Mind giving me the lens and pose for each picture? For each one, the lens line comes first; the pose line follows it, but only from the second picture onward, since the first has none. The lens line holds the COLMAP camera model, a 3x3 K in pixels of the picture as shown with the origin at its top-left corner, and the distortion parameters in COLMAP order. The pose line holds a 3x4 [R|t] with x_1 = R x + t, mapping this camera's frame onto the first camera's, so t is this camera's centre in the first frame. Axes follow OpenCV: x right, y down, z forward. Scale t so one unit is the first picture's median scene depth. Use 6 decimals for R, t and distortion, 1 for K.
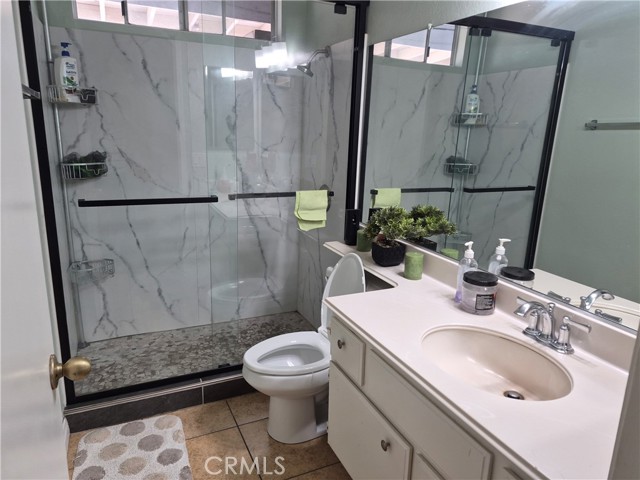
lens RADIAL K [[455.1, 0, 319.9], [0, 455.1, 230.3], [0, 0, 1]] dist [0.131634, -0.157050]
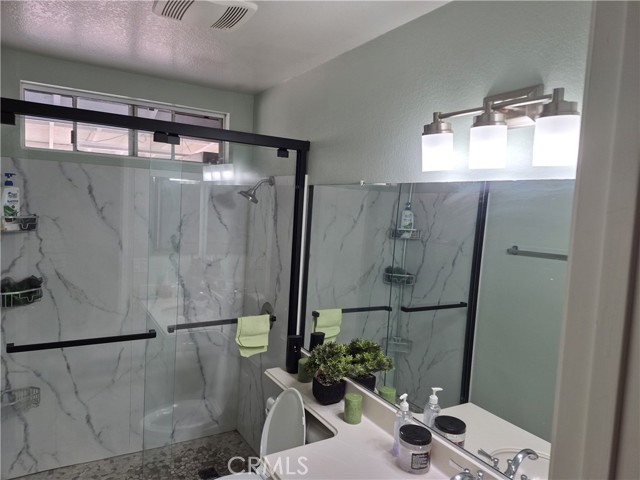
lens RADIAL K [[458.7, 0, 308.0], [0, 458.7, 239.6], [0, 0, 1]] dist [0.093893, -0.074035]
pose [[0.995831, 0.014161, 0.090110, 0.006559], [-0.001139, 0.989730, -0.142944, -0.097777], [-0.091209, 0.142246, 0.985620, -0.032567]]
